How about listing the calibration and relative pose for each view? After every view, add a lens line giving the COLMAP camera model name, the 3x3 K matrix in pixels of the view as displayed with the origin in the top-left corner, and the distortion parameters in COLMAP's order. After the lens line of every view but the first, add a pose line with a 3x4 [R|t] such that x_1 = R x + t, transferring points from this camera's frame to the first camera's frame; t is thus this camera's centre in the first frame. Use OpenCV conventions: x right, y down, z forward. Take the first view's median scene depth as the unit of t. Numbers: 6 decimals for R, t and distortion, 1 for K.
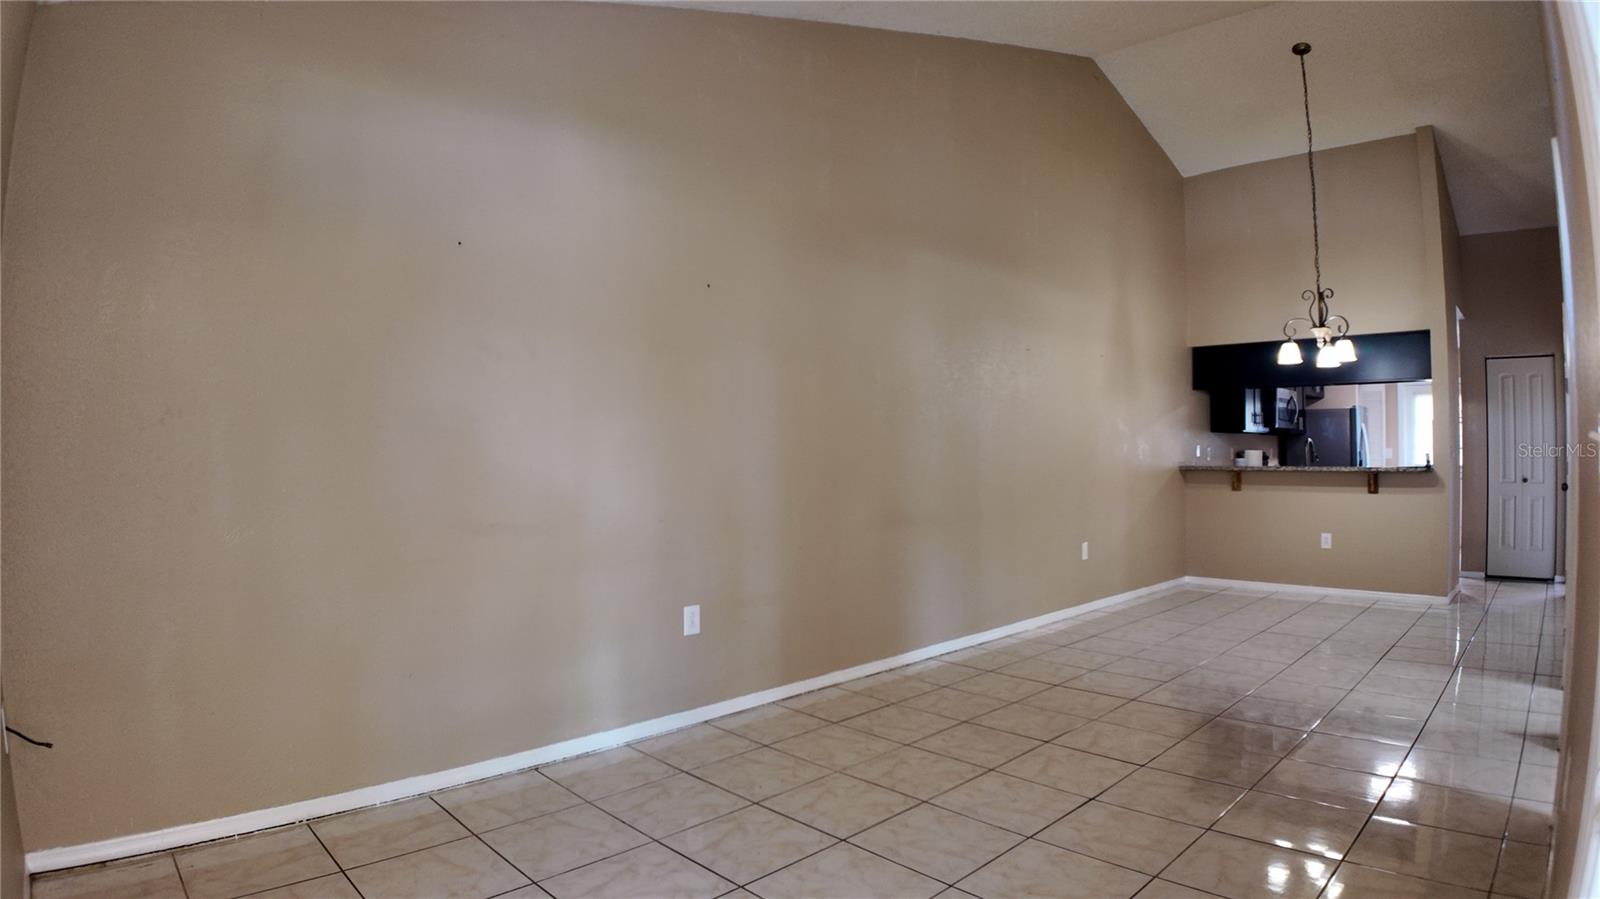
lens RADIAL K [[941.2, 0, 801.8], [0, 941.2, 459.1], [0, 0, 1]] dist [-0.001088, -0.107126]
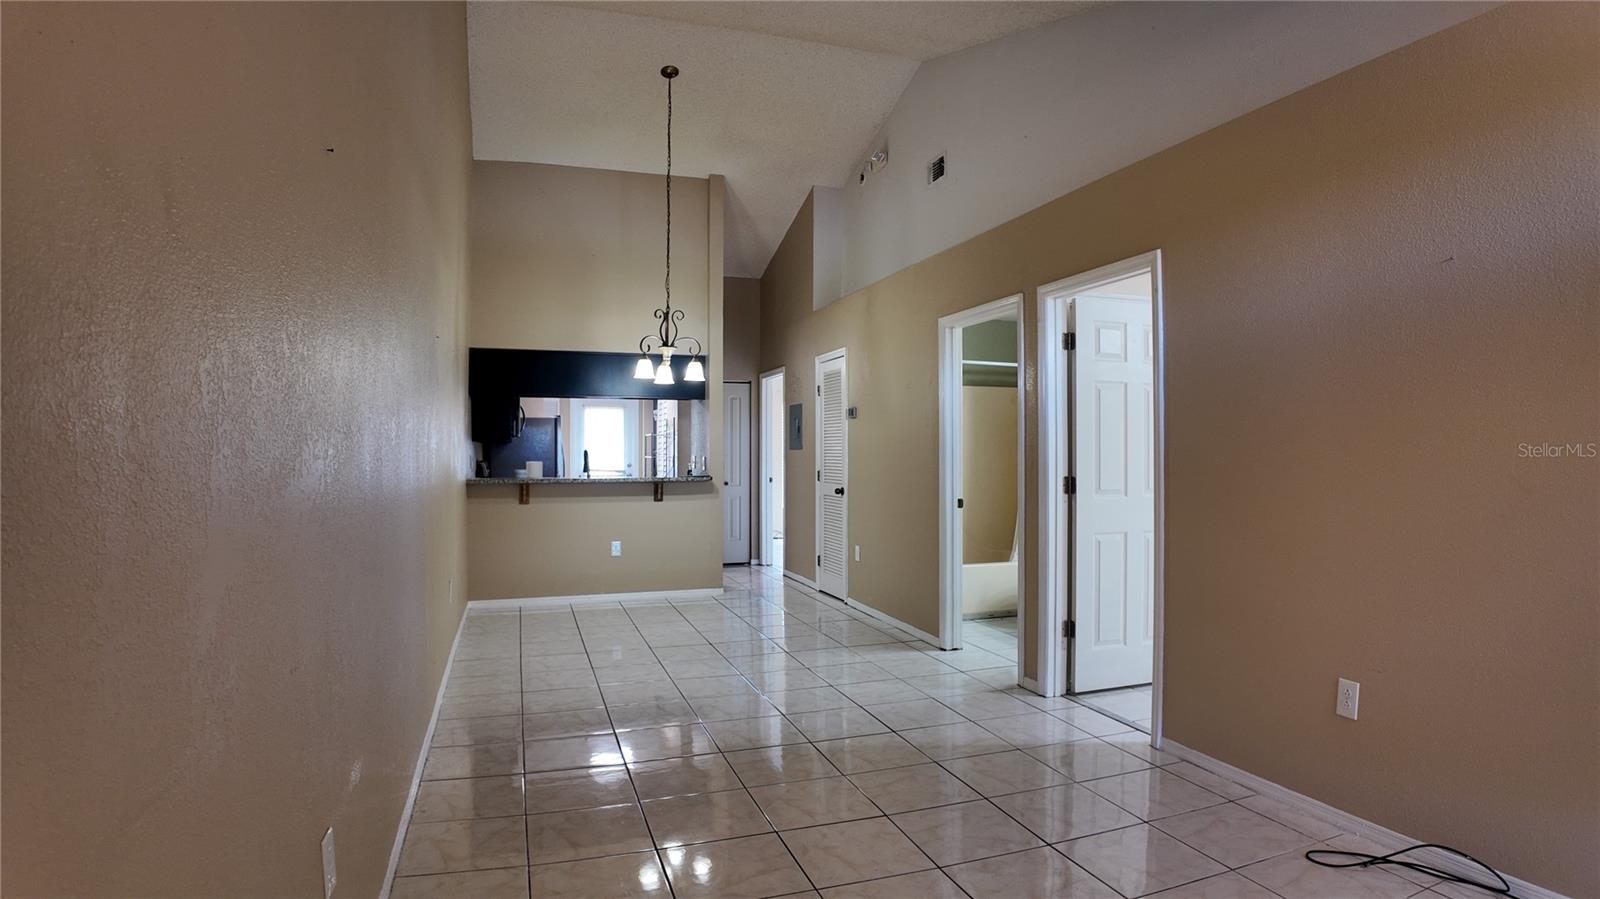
lens RADIAL K [[923.4, 0, 757.7], [0, 923.4, 450.8], [0, 0, 1]] dist [-0.002591, -0.000521]
pose [[0.424566, -0.004218, 0.905387, -0.317942], [0.005525, 0.999983, 0.002068, -0.023806], [-0.905380, 0.004124, 0.424582, 0.436283]]
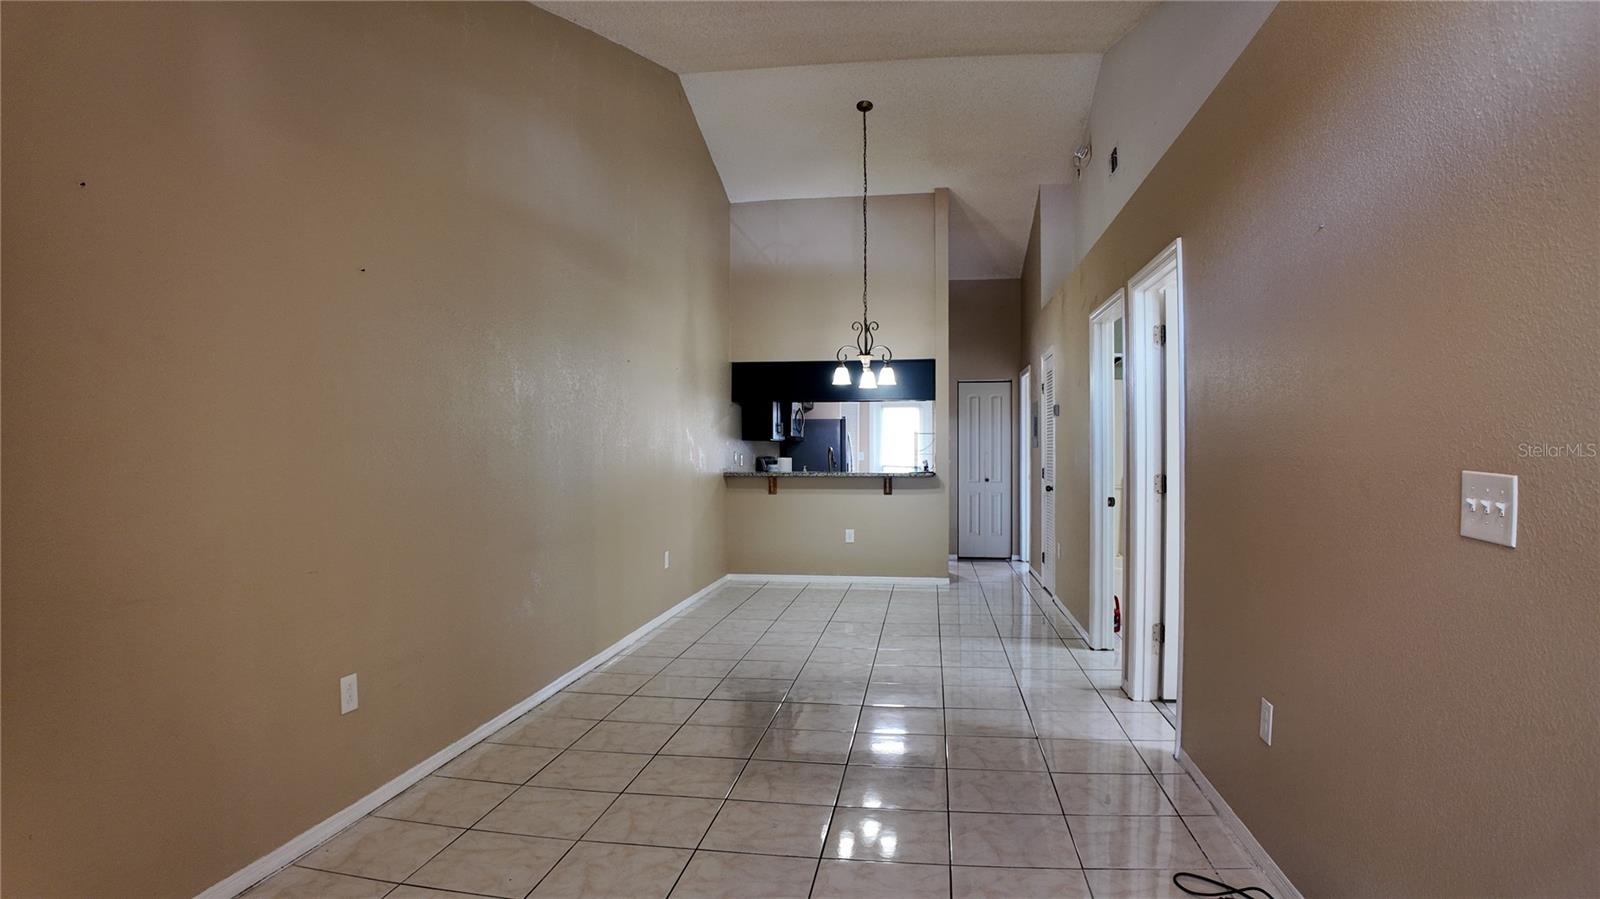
lens RADIAL K [[941.2, 0, 801.8], [0, 941.2, 459.1], [0, 0, 1]] dist [-0.001088, -0.107126]
pose [[0.800519, -0.011218, 0.599202, -0.195238], [0.005515, 0.999920, 0.011353, -0.022755], [-0.599282, -0.005784, 0.800517, 0.100895]]
